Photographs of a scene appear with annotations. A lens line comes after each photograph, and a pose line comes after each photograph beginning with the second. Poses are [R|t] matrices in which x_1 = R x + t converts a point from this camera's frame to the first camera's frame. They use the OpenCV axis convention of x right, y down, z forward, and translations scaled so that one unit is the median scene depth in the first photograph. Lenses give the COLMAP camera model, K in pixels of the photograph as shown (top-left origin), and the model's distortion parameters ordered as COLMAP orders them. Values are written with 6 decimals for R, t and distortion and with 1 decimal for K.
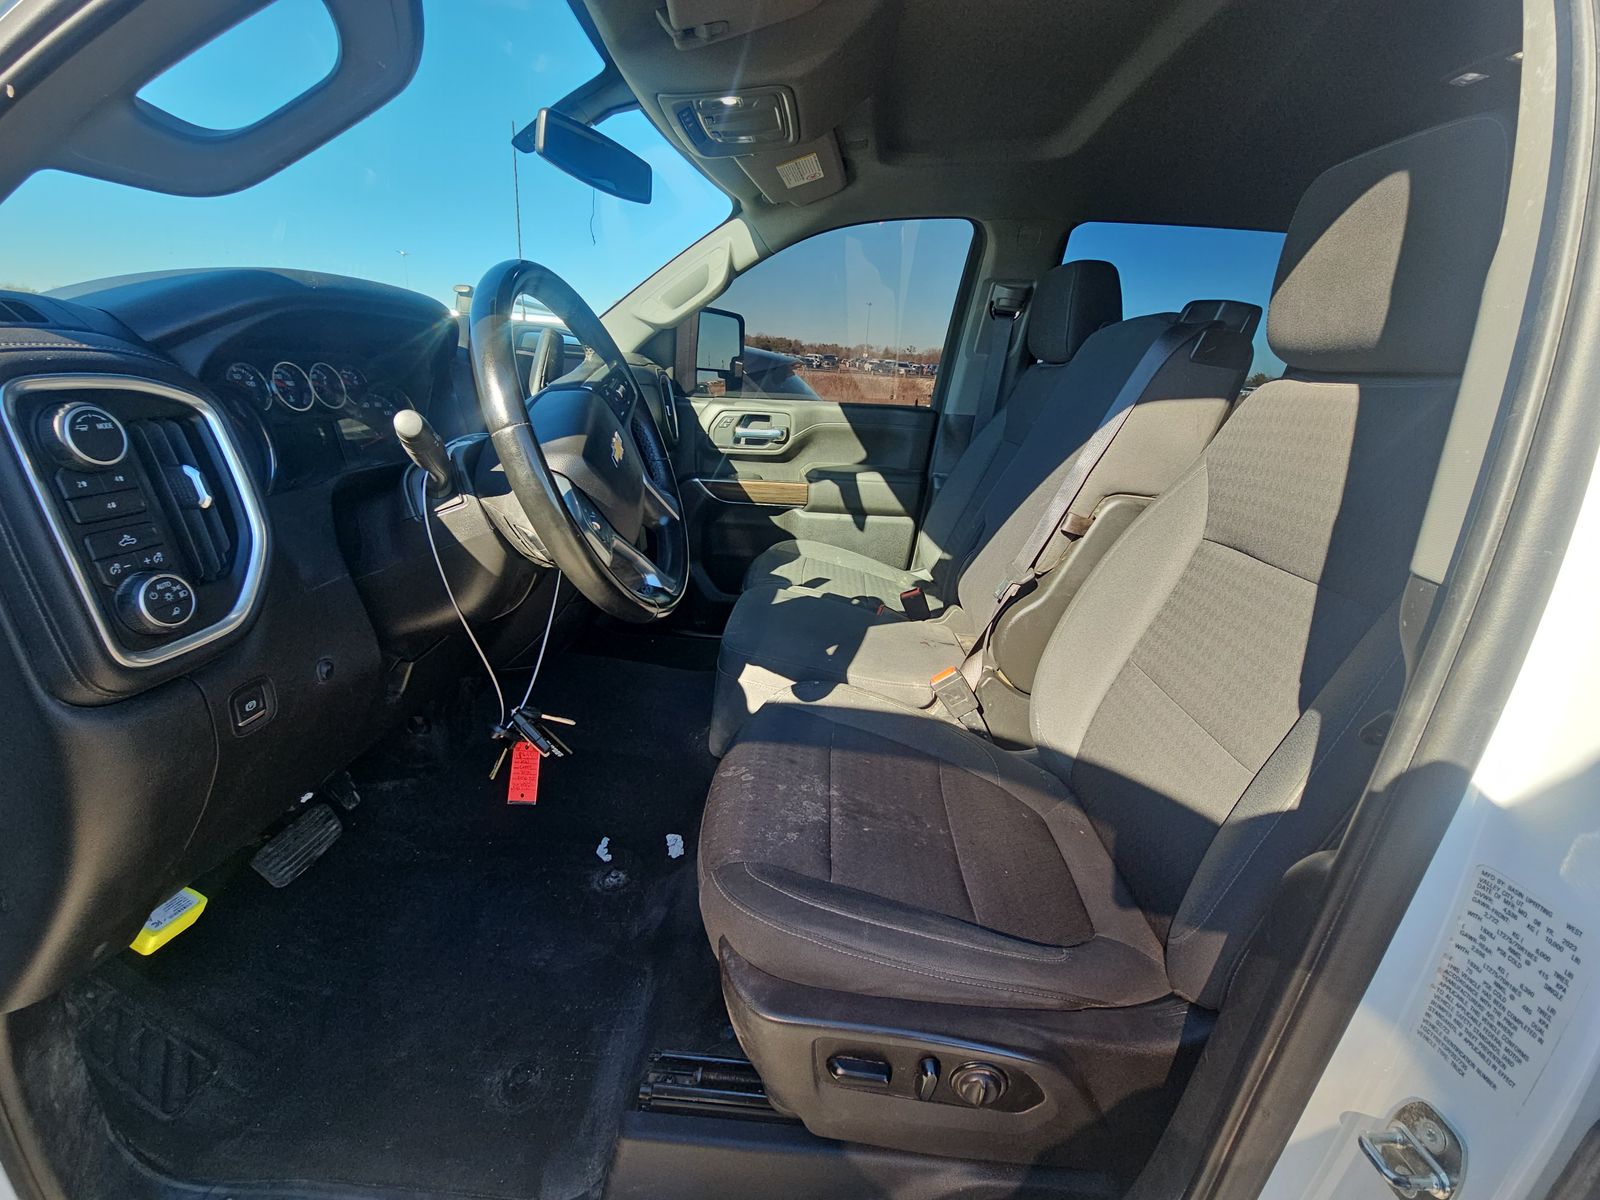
lens RADIAL K [[659.3, 0, 797.6], [0, 659.3, 589.4], [0, 0, 1]] dist [0.002084, -0.005138]
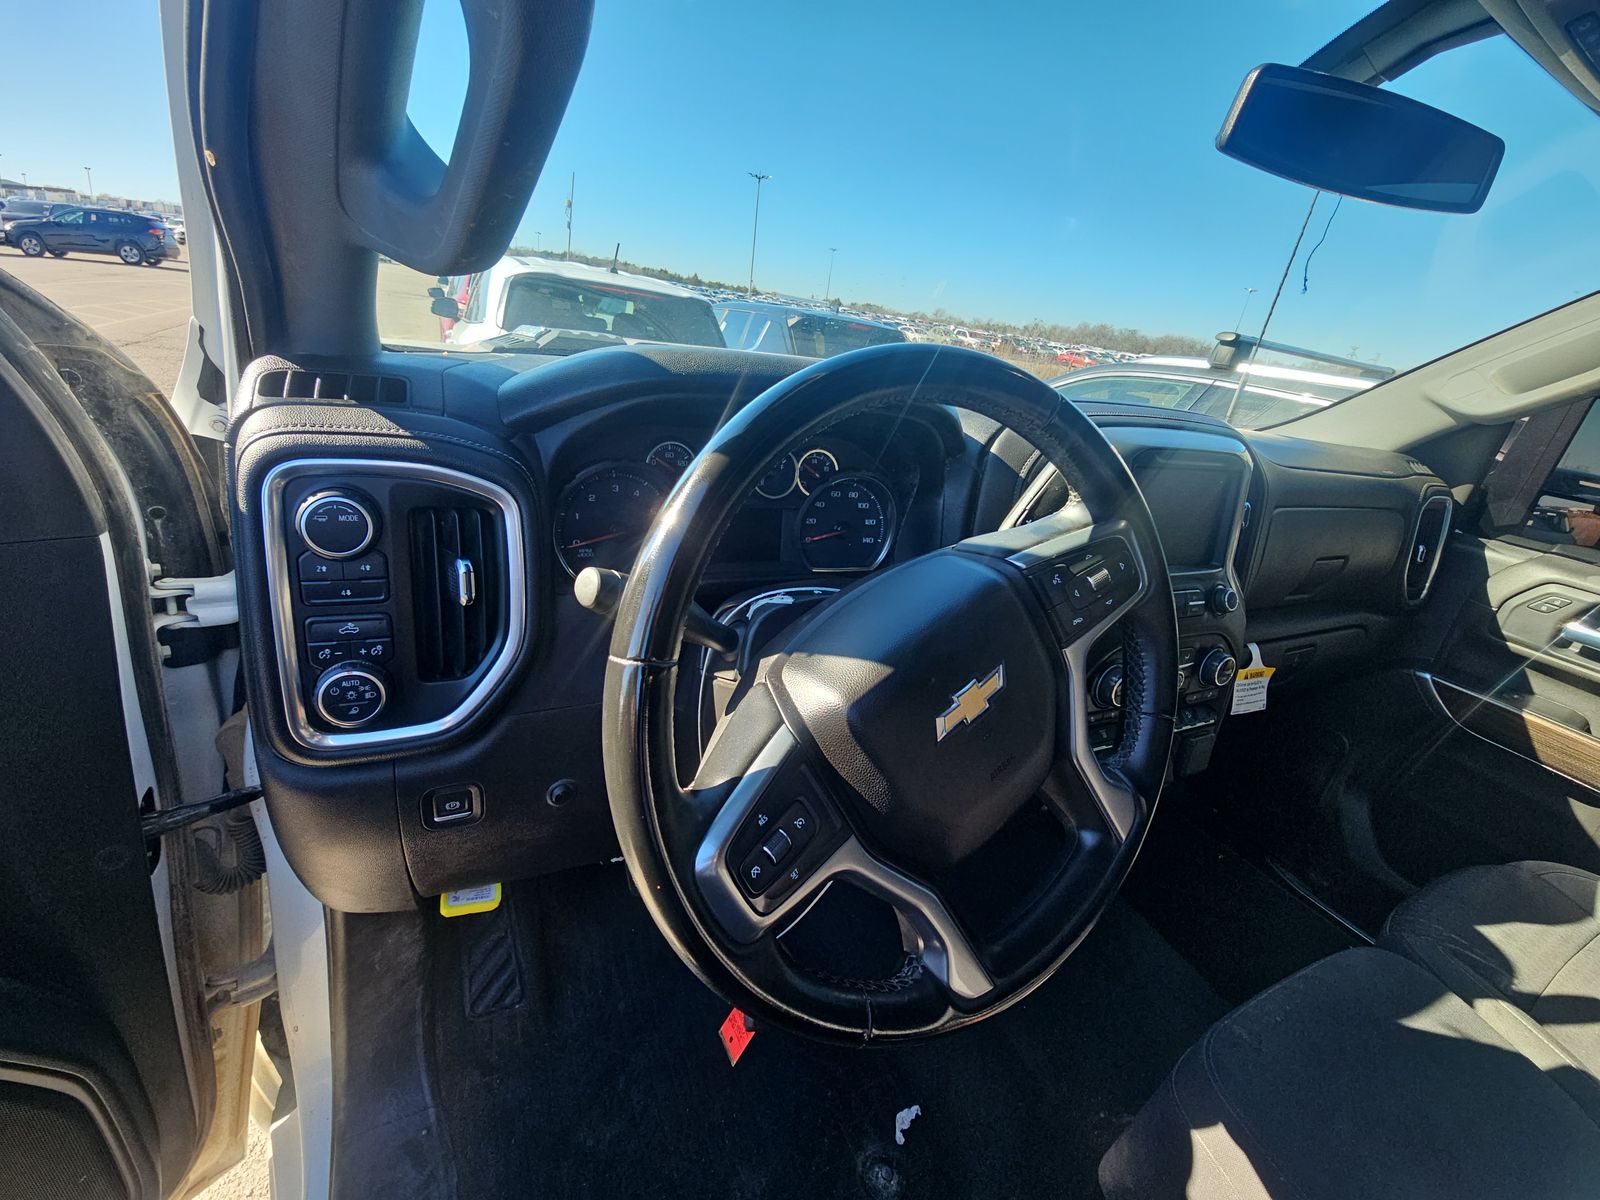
lens RADIAL K [[659.3, 0, 797.6], [0, 659.3, 589.4], [0, 0, 1]] dist [0.002084, -0.005138]
pose [[0.488996, 0.340475, -0.803094, 0.021200], [-0.375348, 0.913212, 0.158614, -0.164320], [0.787399, 0.223878, 0.574353, 0.293370]]
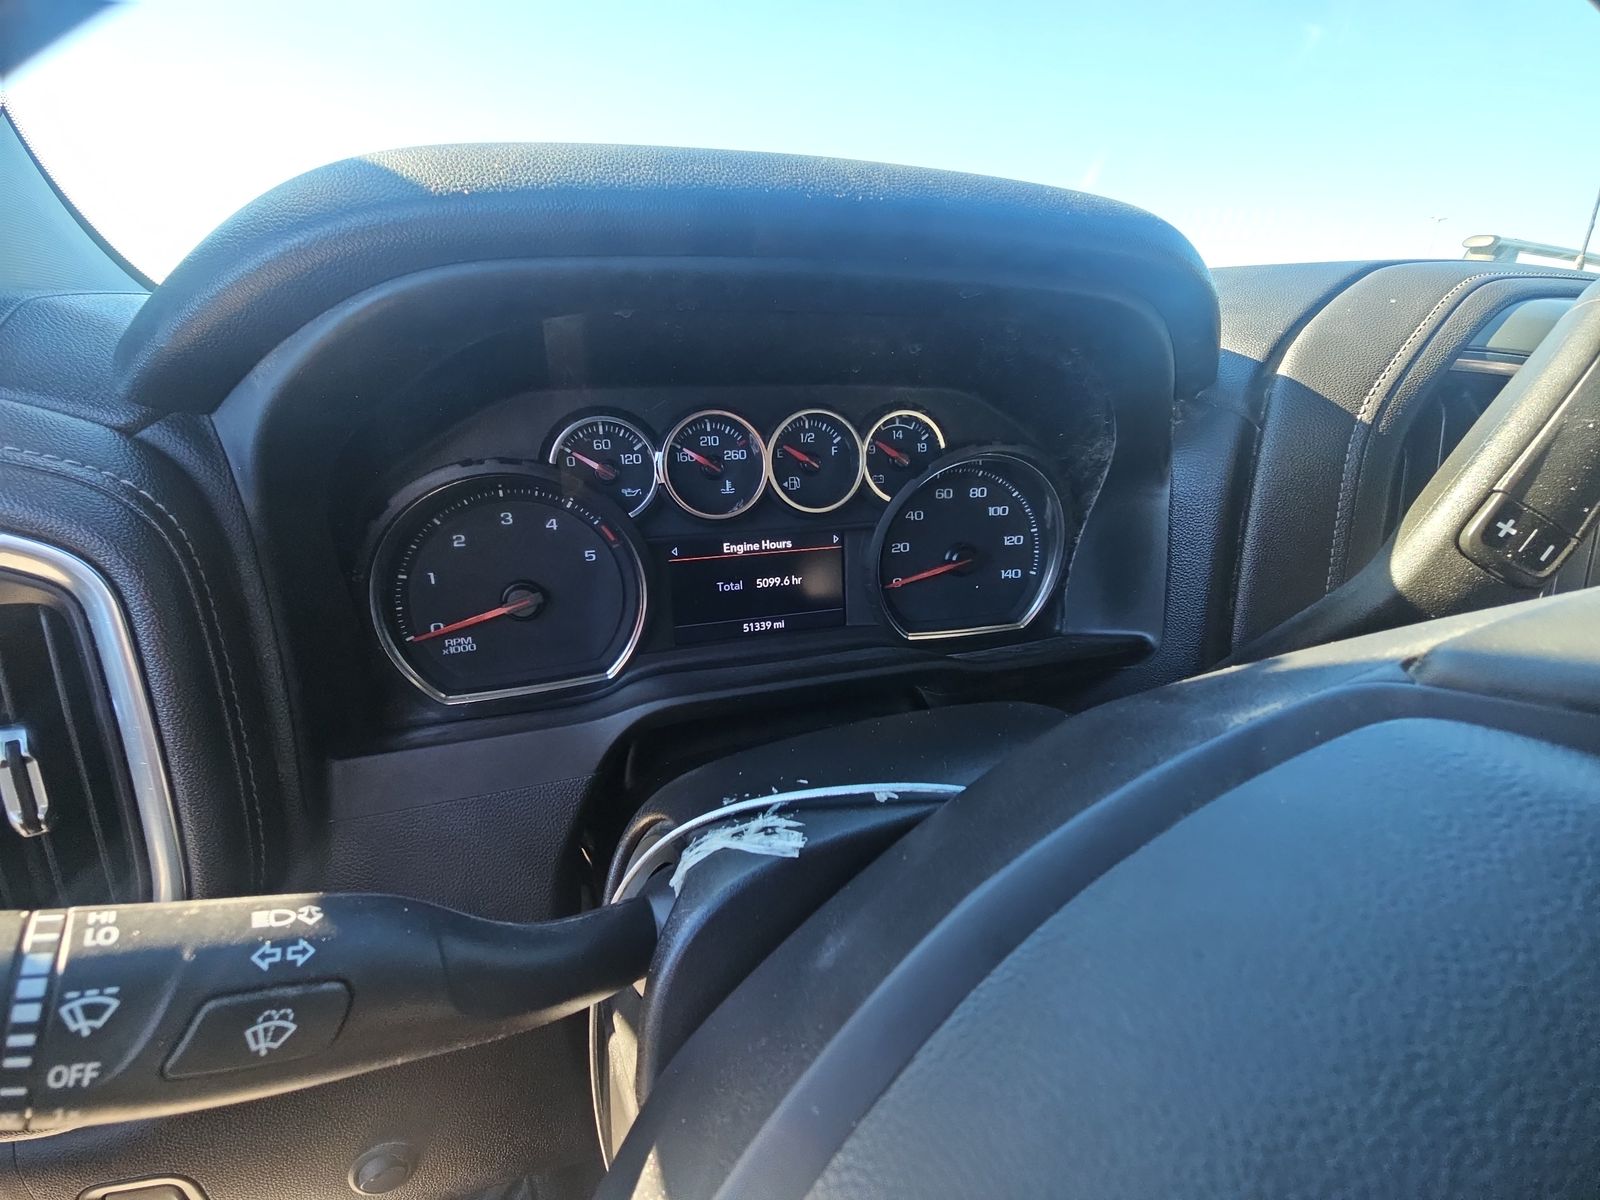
lens RADIAL K [[639.2, 0, 799.3], [0, 639.2, 592.3], [0, 0, 1]] dist [0.000456, -0.000072]
pose [[0.344403, 0.313518, -0.884926, -0.163387], [-0.288512, 0.932323, 0.218025, -0.164349], [0.893391, 0.180224, 0.411548, 0.430807]]
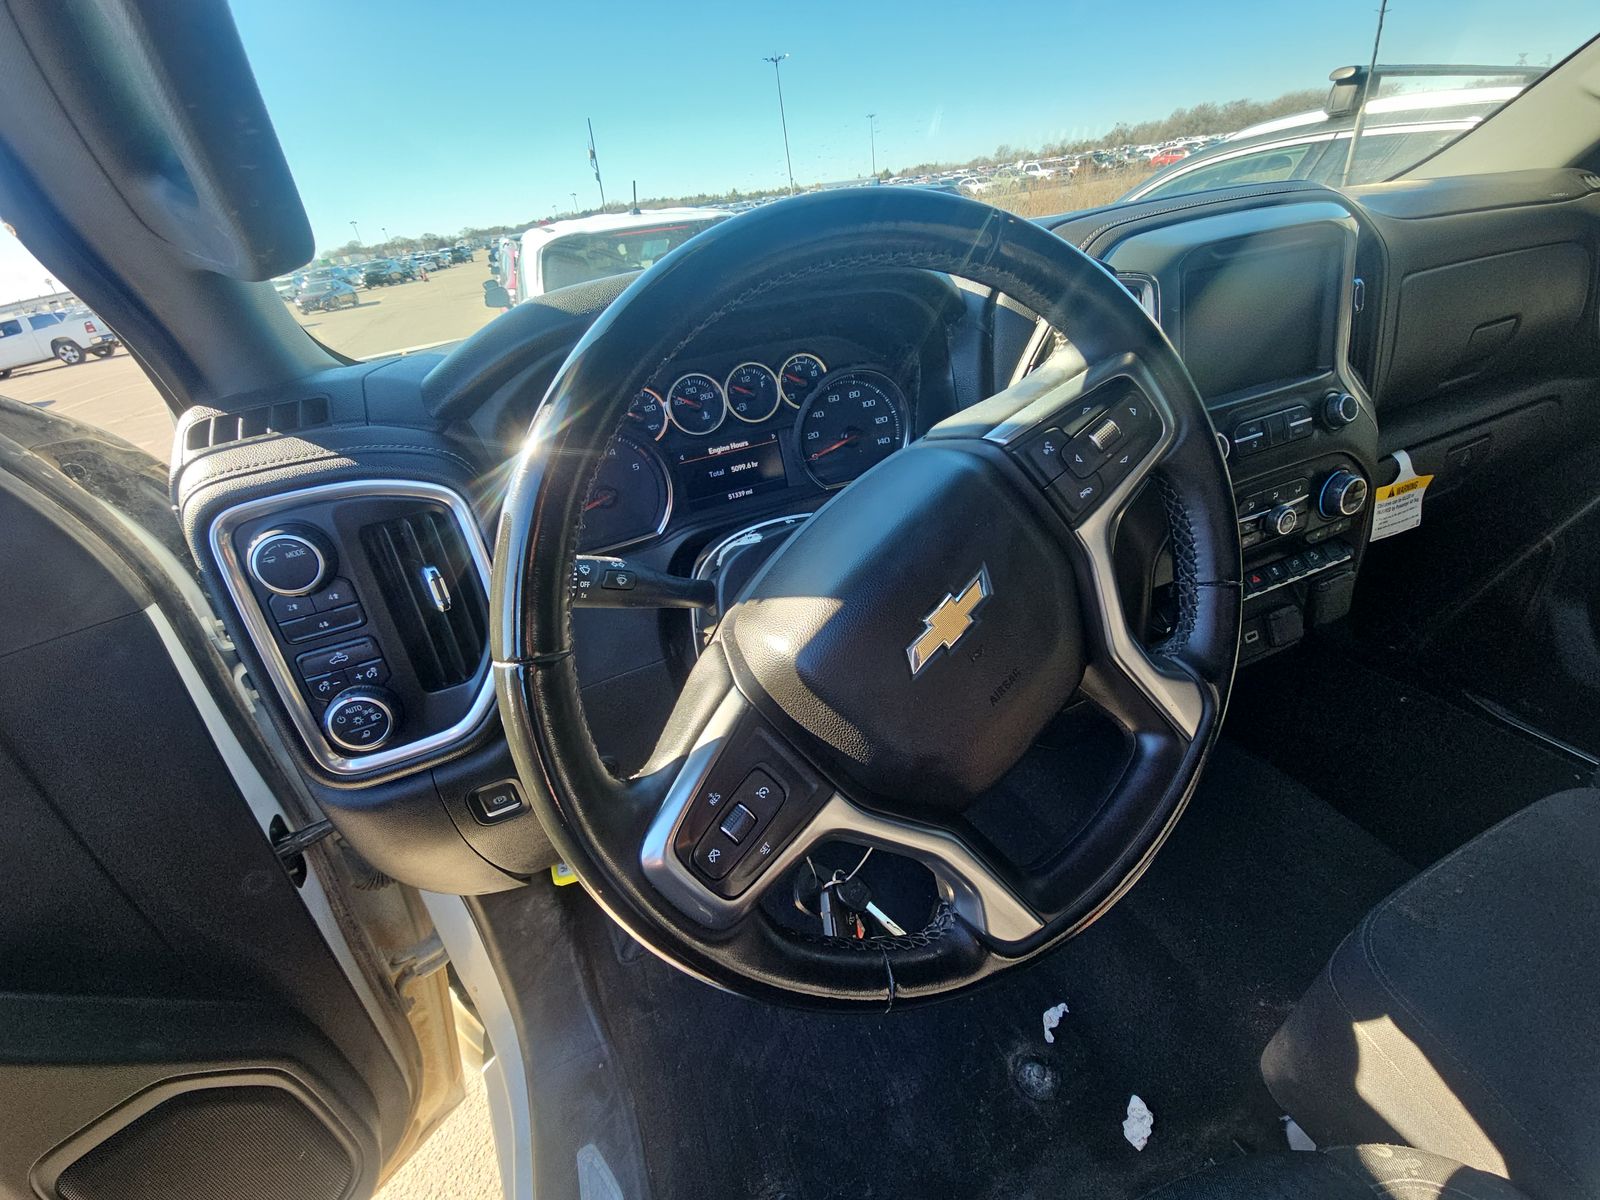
lens RADIAL K [[662.1, 0, 806.1], [0, 662.1, 584.0], [0, 0, 1]] dist [0.004755, -0.005740]
pose [[0.420977, 0.345052, -0.838879, 0.021175], [-0.141226, 0.938476, 0.315147, -0.182334], [0.896010, -0.014198, 0.443807, 0.367262]]
